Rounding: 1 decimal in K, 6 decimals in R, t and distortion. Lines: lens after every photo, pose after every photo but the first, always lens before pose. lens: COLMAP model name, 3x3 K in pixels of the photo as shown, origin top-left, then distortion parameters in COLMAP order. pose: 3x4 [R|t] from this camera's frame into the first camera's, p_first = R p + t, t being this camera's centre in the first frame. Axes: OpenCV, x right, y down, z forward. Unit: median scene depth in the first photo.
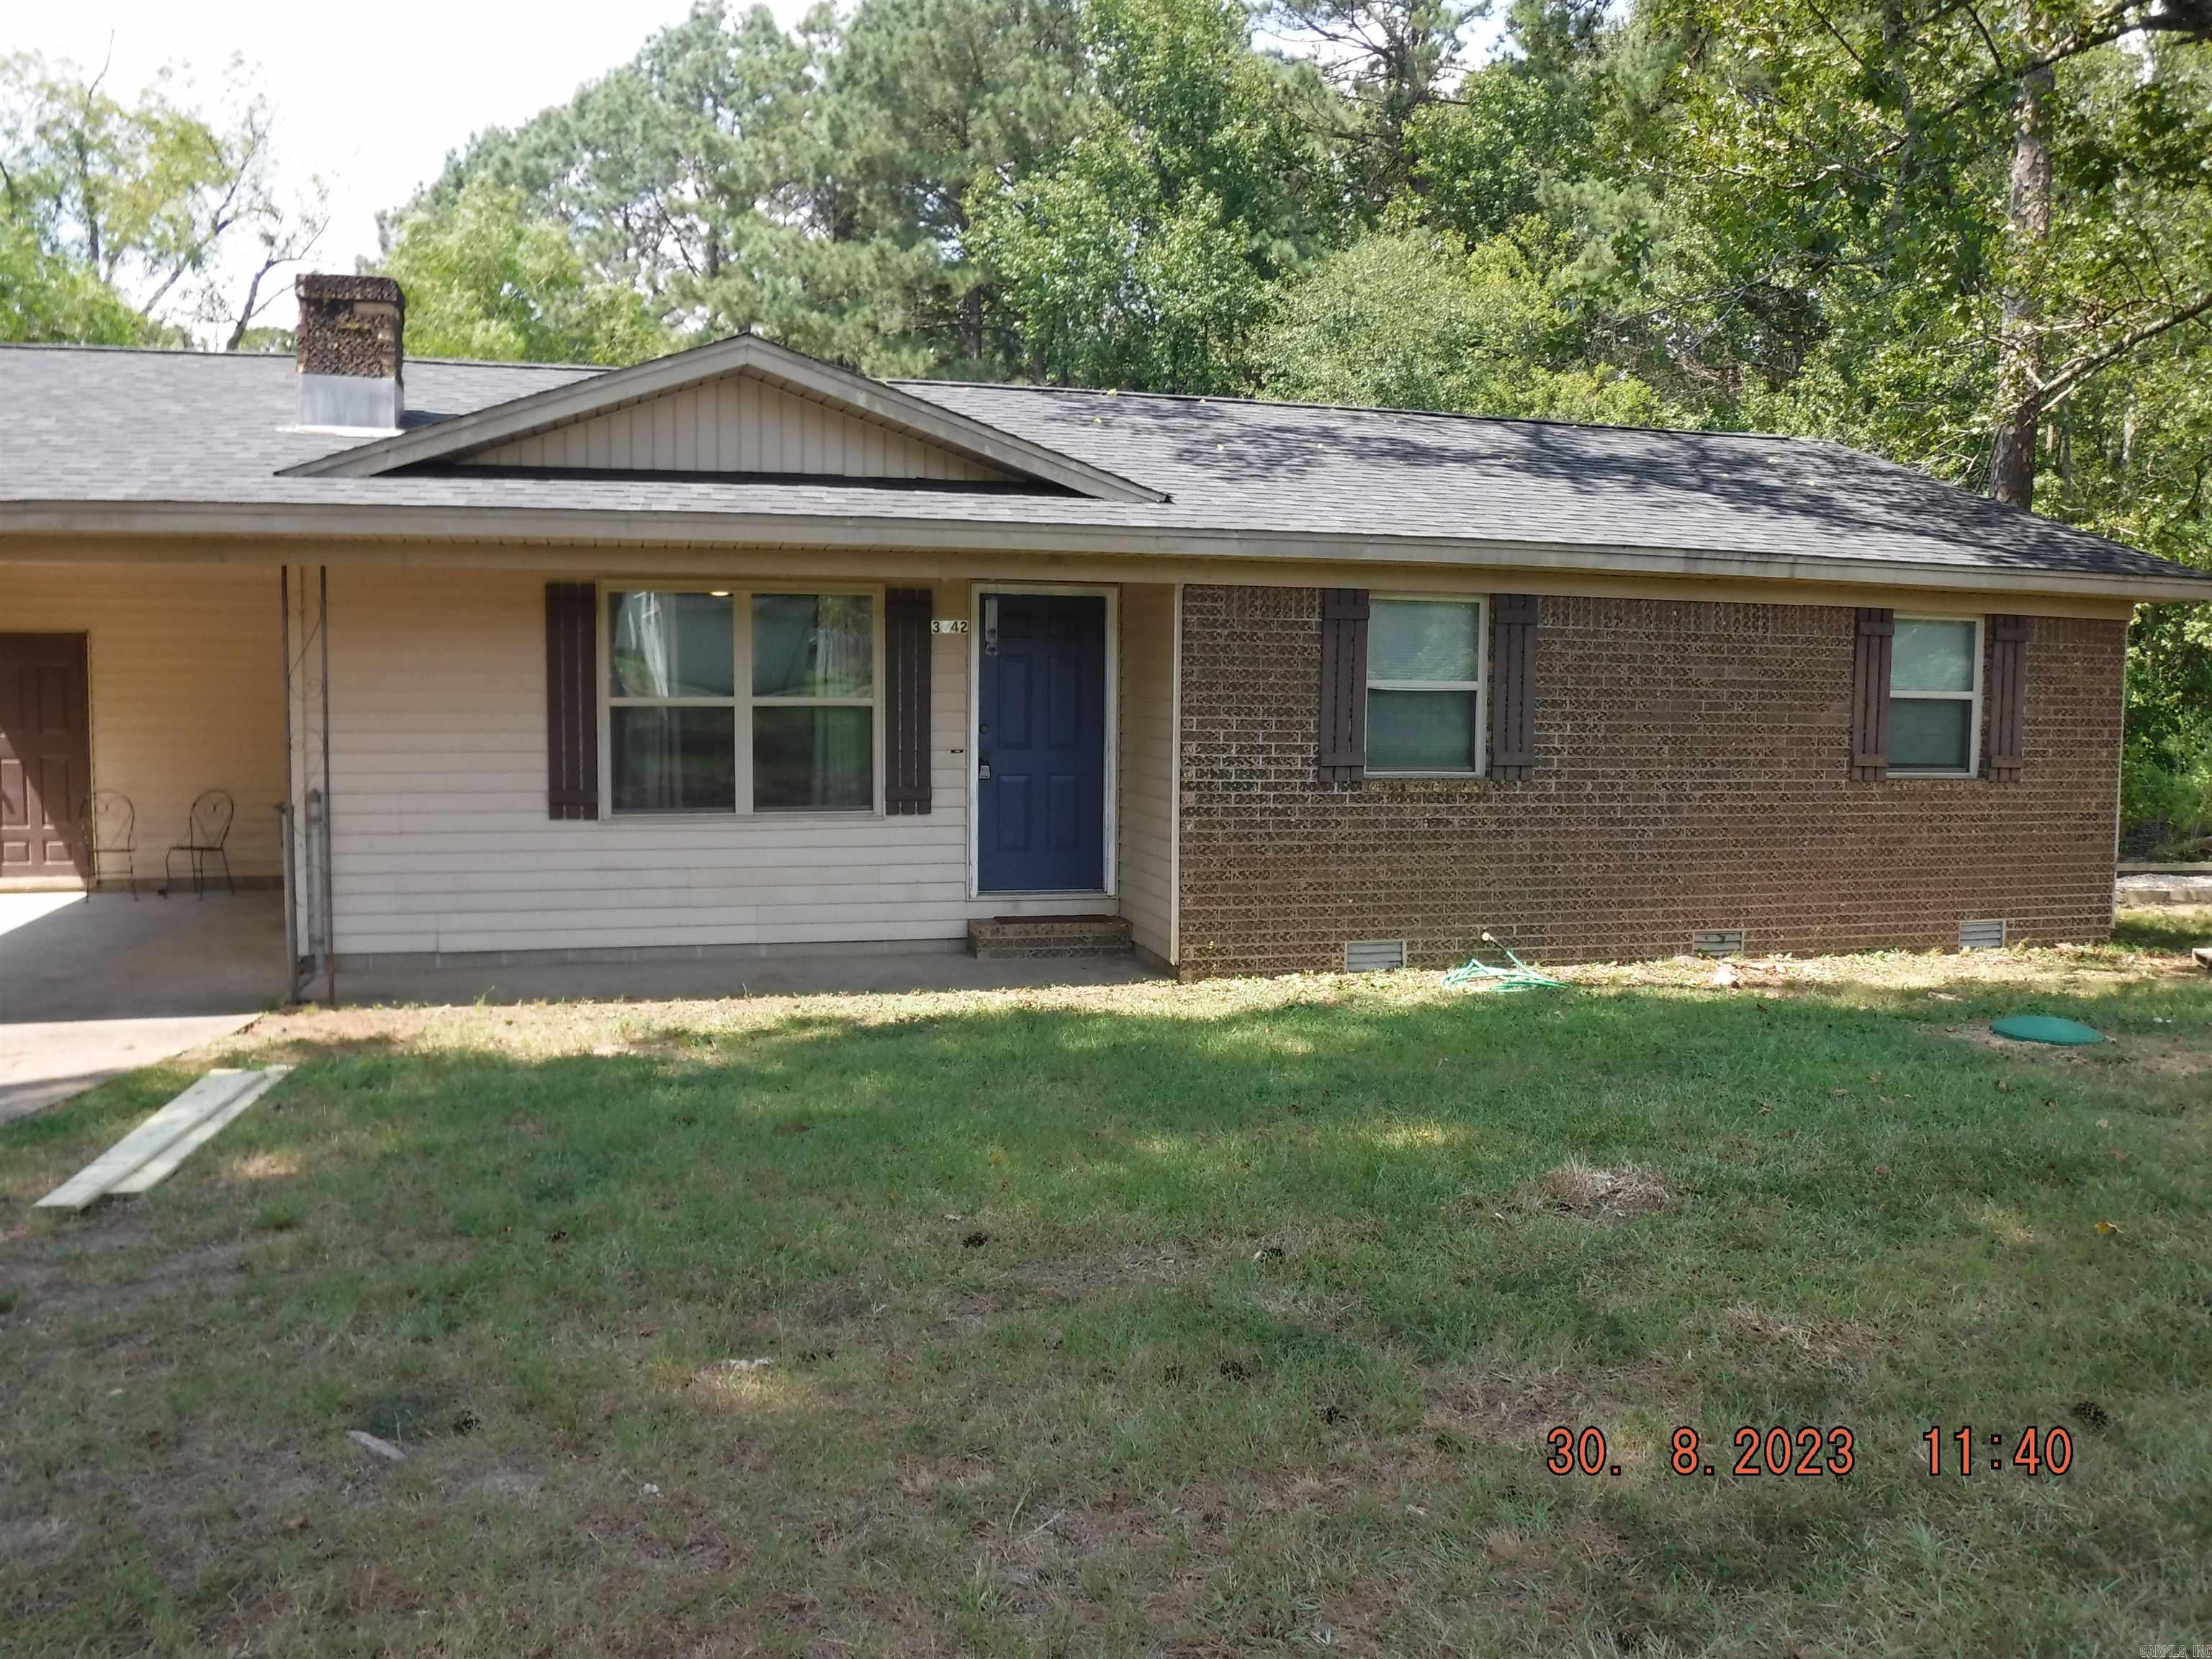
lens RADIAL K [[1813.0, 0, 1105.9], [0, 1813.0, 828.4], [0, 0, 1]] dist [-0.100575, 0.040657]
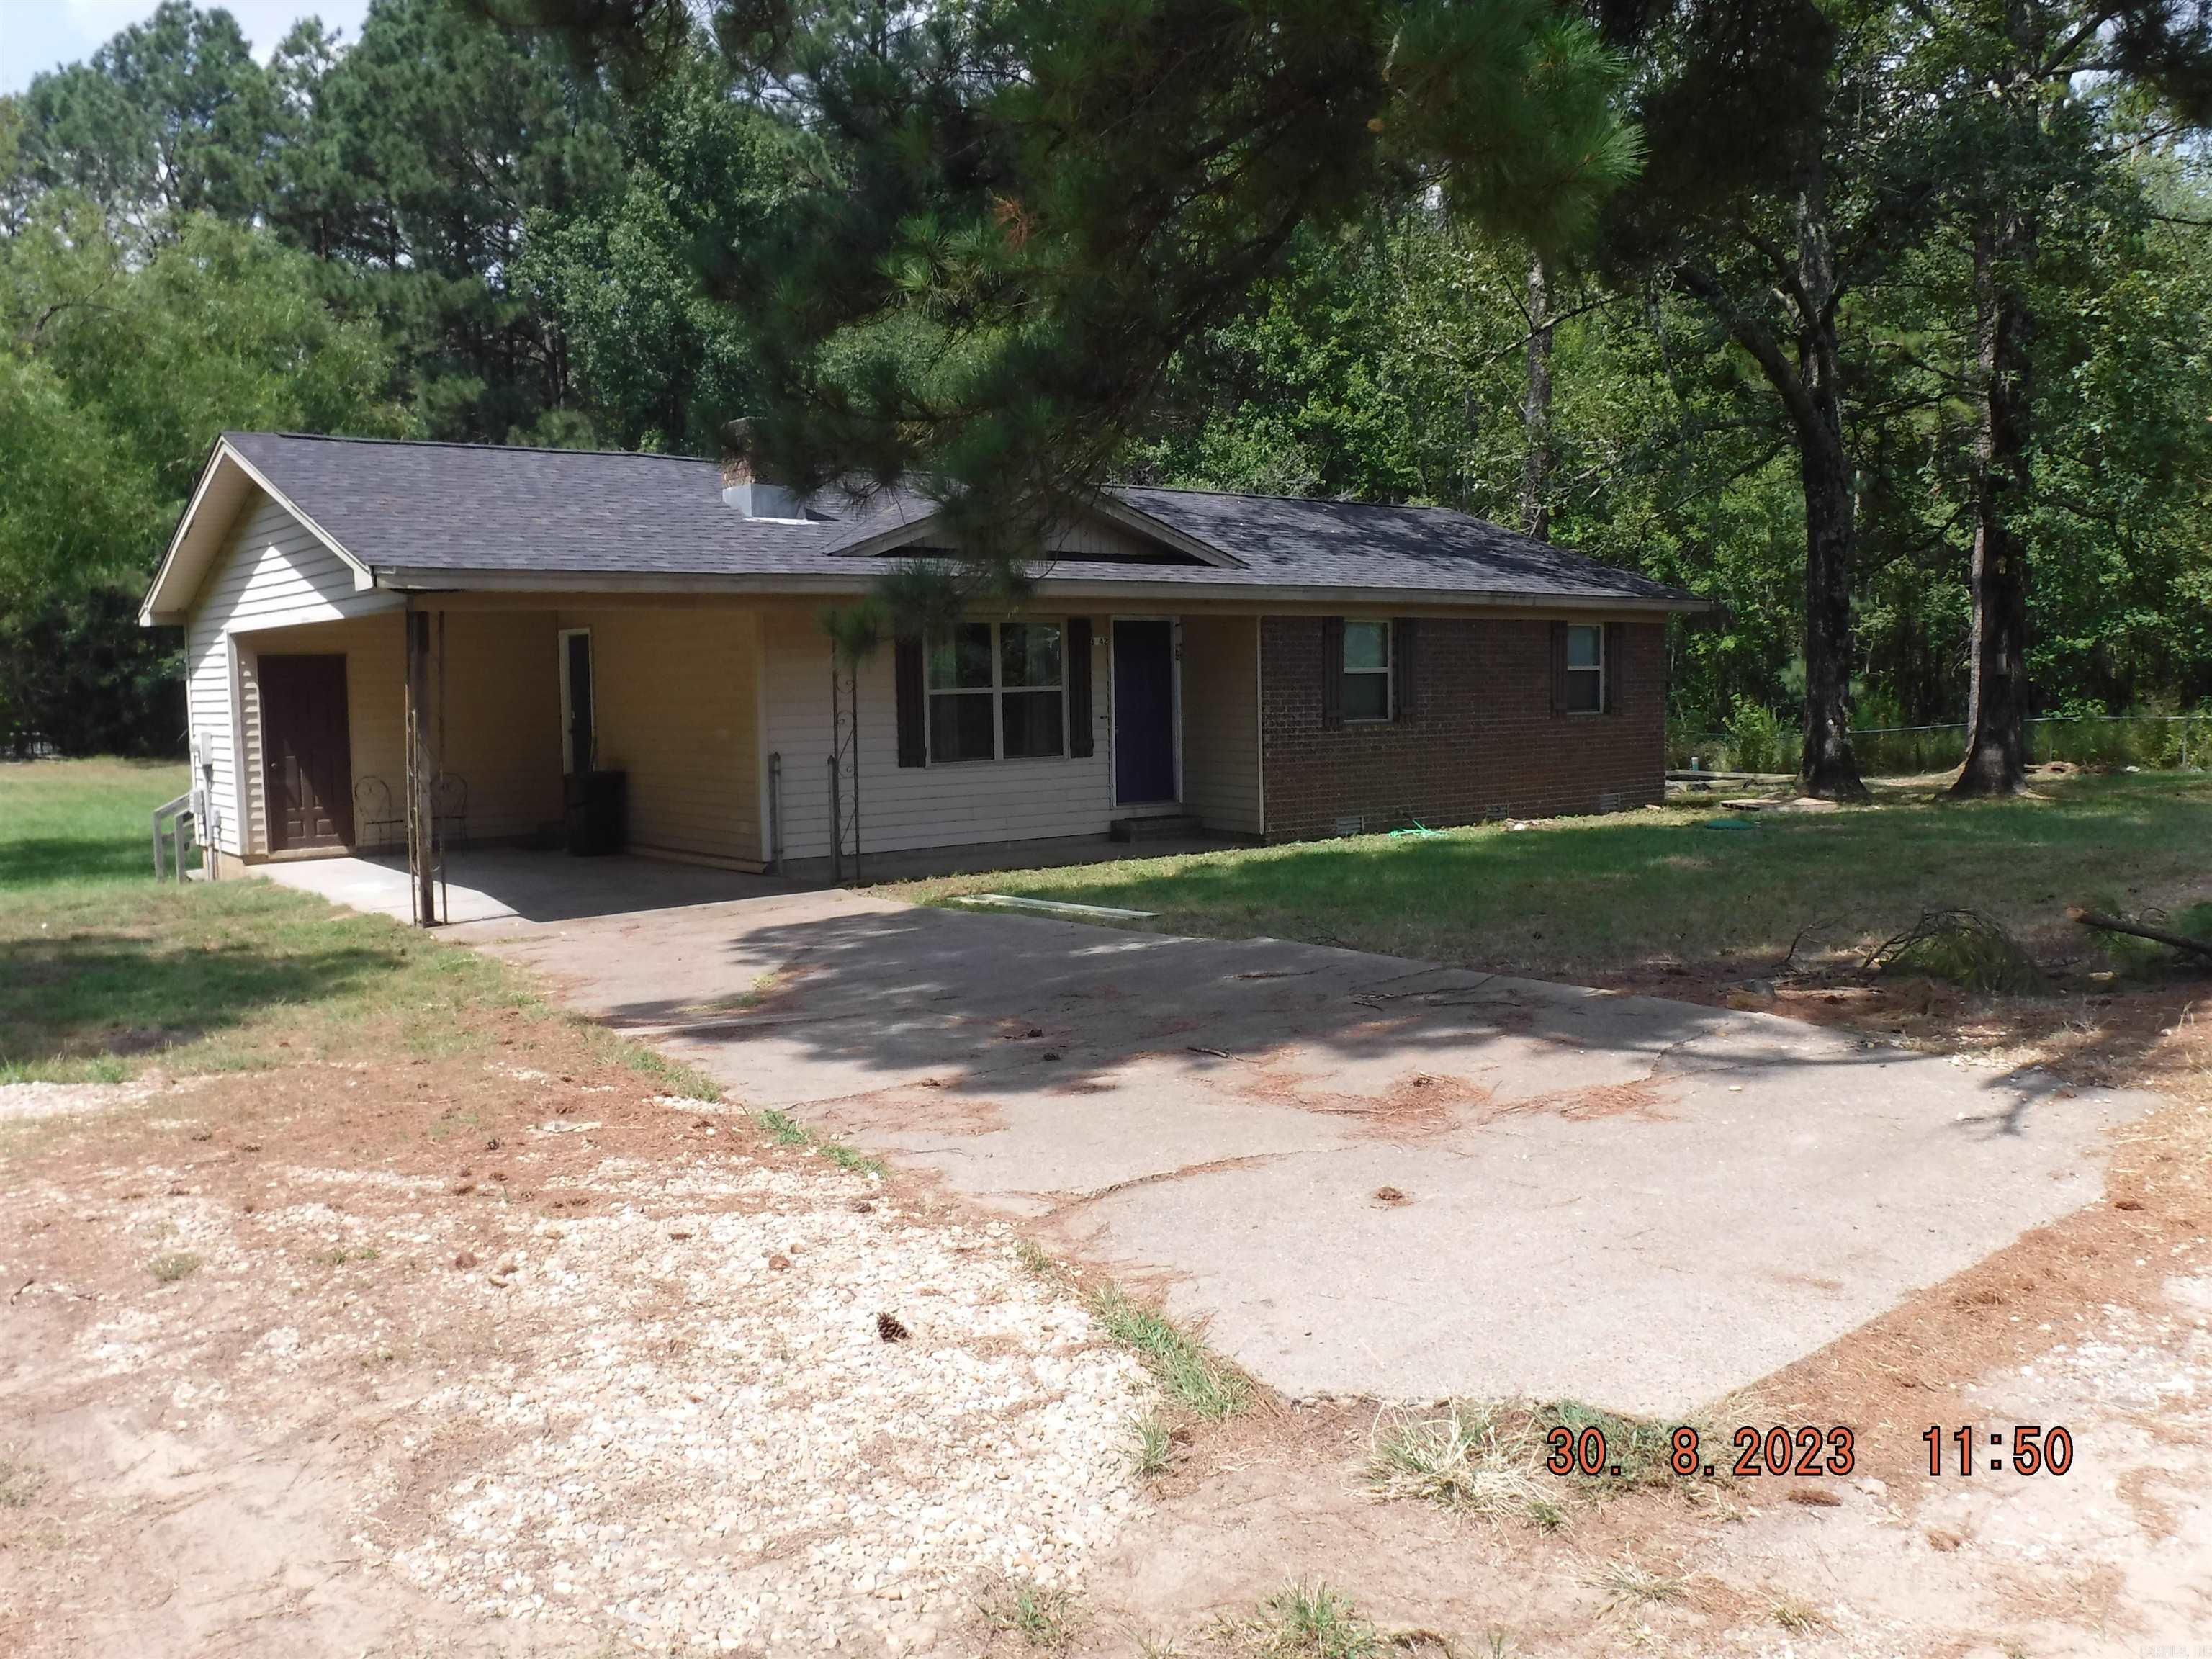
lens RADIAL K [[1813.0, 0, 1108.4], [0, 1813.0, 826.8], [0, 0, 1]] dist [-0.100575, 0.040657]
pose [[0.919328, -0.057024, 0.389337, -0.742448], [0.055259, 0.998348, 0.015743, 0.031014], [-0.389592, 0.007041, 0.920961, -0.520979]]
